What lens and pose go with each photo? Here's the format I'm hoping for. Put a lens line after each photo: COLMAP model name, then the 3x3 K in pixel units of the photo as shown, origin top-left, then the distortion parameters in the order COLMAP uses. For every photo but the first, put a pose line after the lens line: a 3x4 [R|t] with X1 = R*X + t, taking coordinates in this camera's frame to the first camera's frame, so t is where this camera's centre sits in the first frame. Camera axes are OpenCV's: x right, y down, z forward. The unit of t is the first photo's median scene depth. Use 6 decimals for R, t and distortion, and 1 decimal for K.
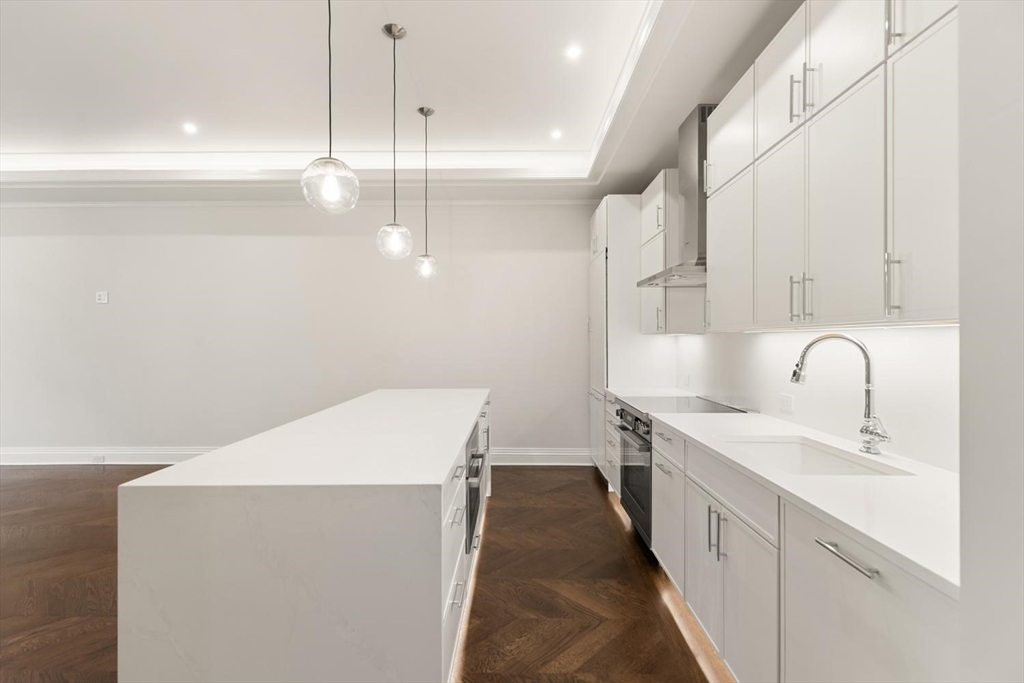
lens RADIAL K [[463.6, 0, 513.2], [0, 463.6, 341.0], [0, 0, 1]] dist [0.007785, -0.000953]
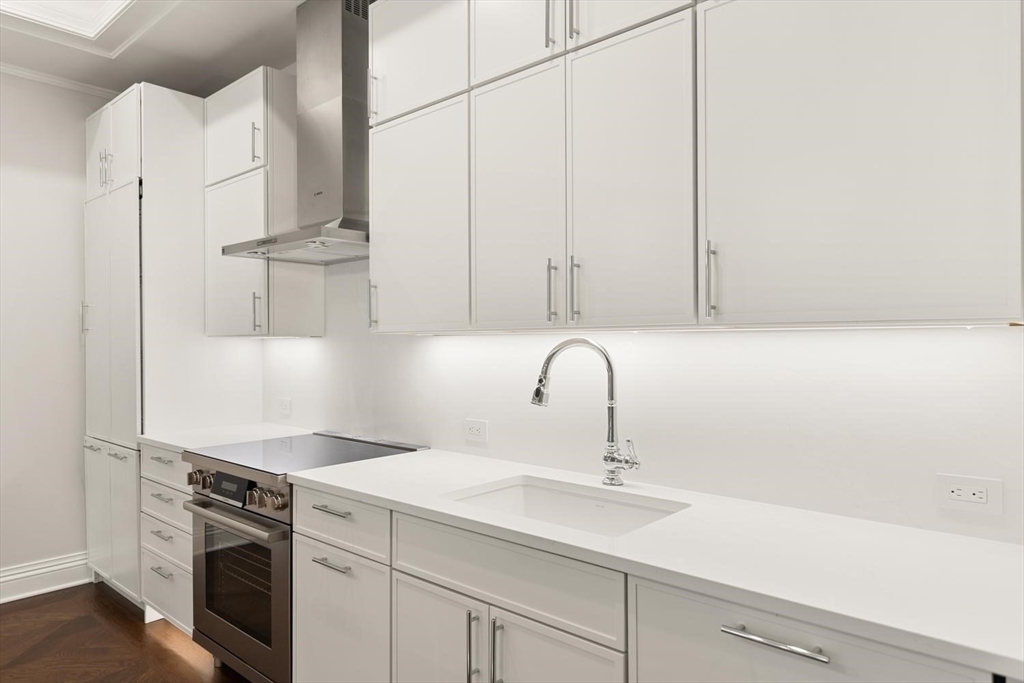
lens RADIAL K [[648.8, 0, 507.4], [0, 648.8, 339.3], [0, 0, 1]] dist [0.011219, -0.002640]
pose [[0.658895, 0.000757, 0.752235, -0.174817], [0.005715, 0.999966, -0.006012, -0.007058], [-0.752214, 0.008261, 0.658868, 0.322358]]
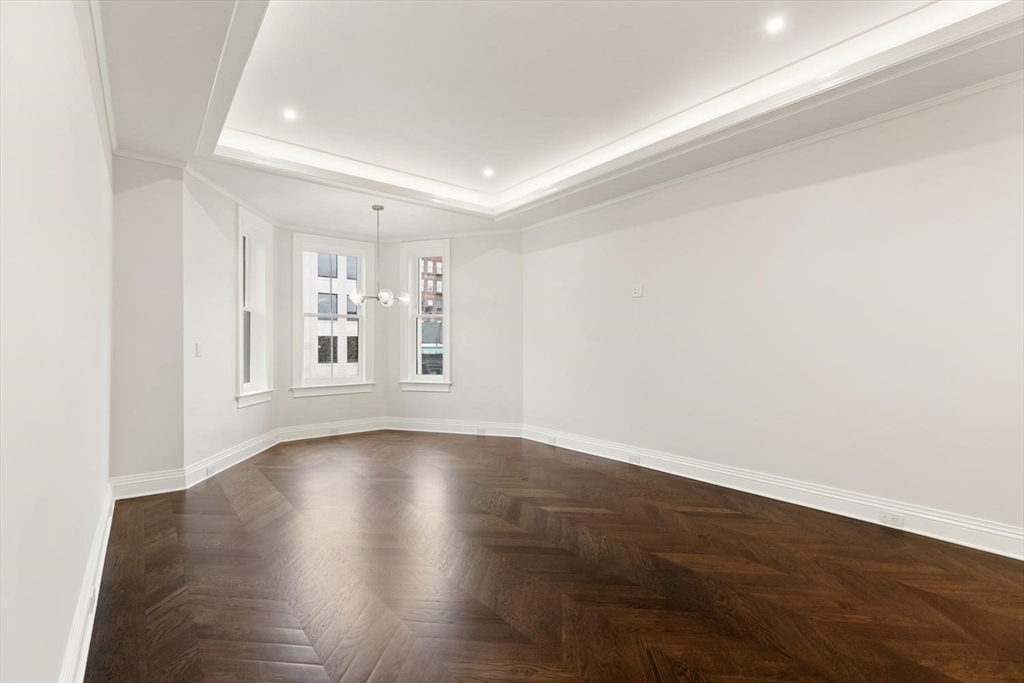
lens RADIAL K [[463.6, 0, 500.4], [0, 463.6, 341.6], [0, 0, 1]] dist [0.007785, -0.000953]
pose [[0.628826, -0.004370, -0.777534, -0.811018], [-0.003181, 0.999961, -0.008192, 0.048884], [0.777539, 0.007625, 0.628788, 0.463221]]
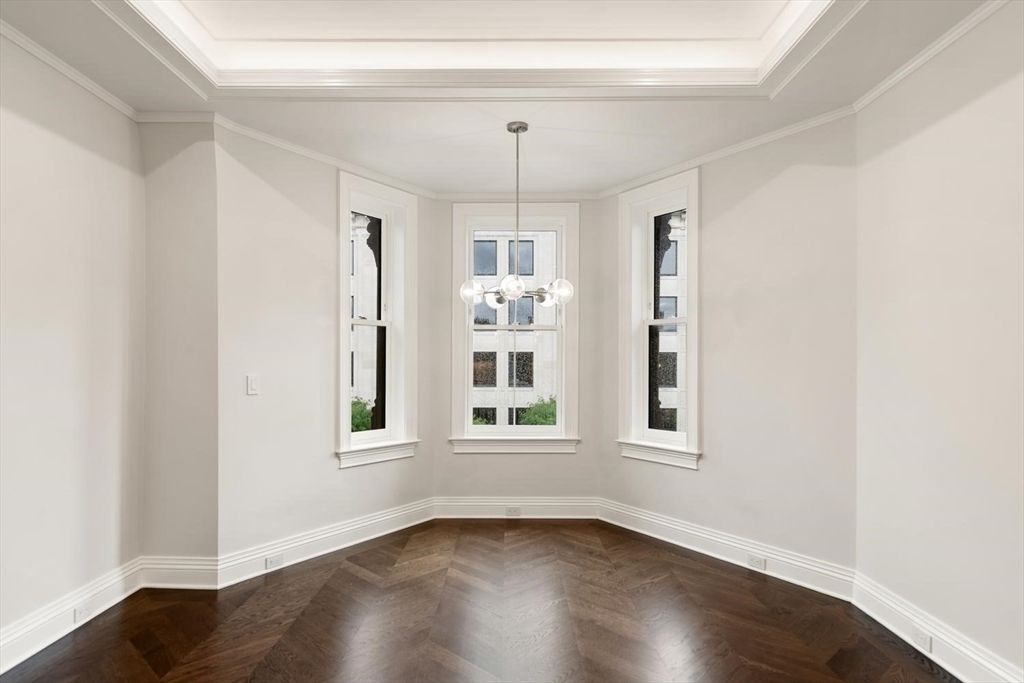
lens RADIAL K [[590.0, 0, 505.3], [0, 590.0, 359.2], [0, 0, 1]] dist [0.014457, 0.000934]
pose [[0.013788, -0.003147, -0.999900, -1.423046], [-0.005927, 0.999977, -0.003229, -0.002817], [0.999887, 0.005971, 0.013769, 1.443995]]
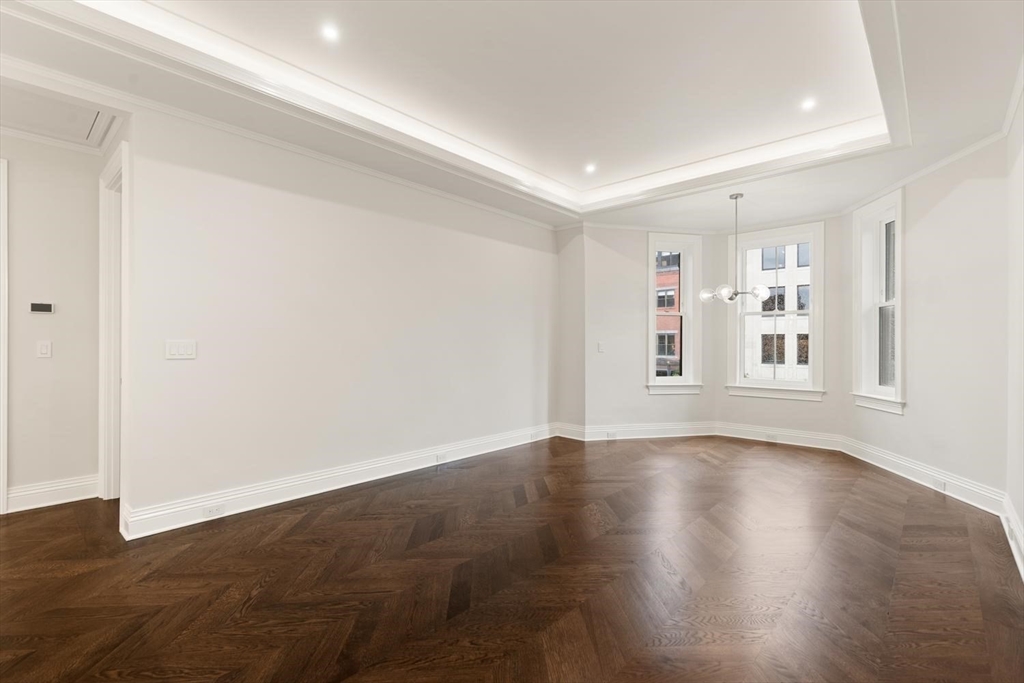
lens RADIAL K [[463.6, 0, 505.5], [0, 463.6, 340.3], [0, 0, 1]] dist [0.007785, -0.000953]
pose [[-0.663176, -0.003058, -0.748458, -0.677284], [-0.003938, 0.999992, -0.000597, 0.033046], [0.748454, 0.002552, -0.663182, 2.163407]]
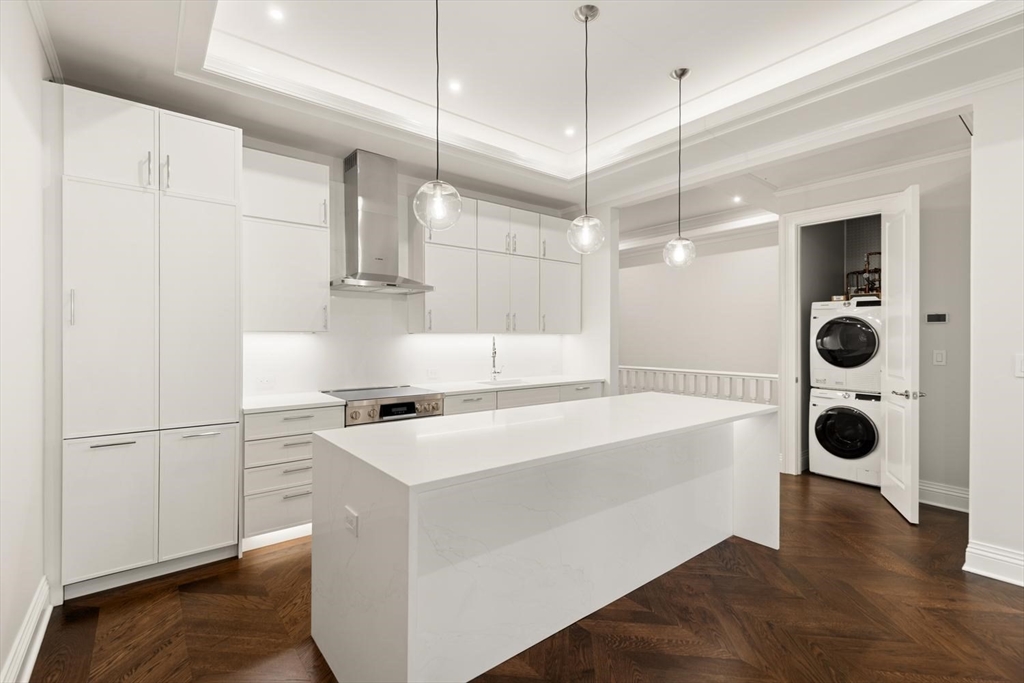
lens RADIAL K [[463.6, 0, 519.6], [0, 463.6, 342.8], [0, 0, 1]] dist [0.007785, -0.000953]
pose [[-0.644835, -0.008431, 0.764275, -1.135040], [0.002445, 0.999911, 0.013093, -0.009495], [-0.764318, 0.010311, -0.644757, 2.160671]]
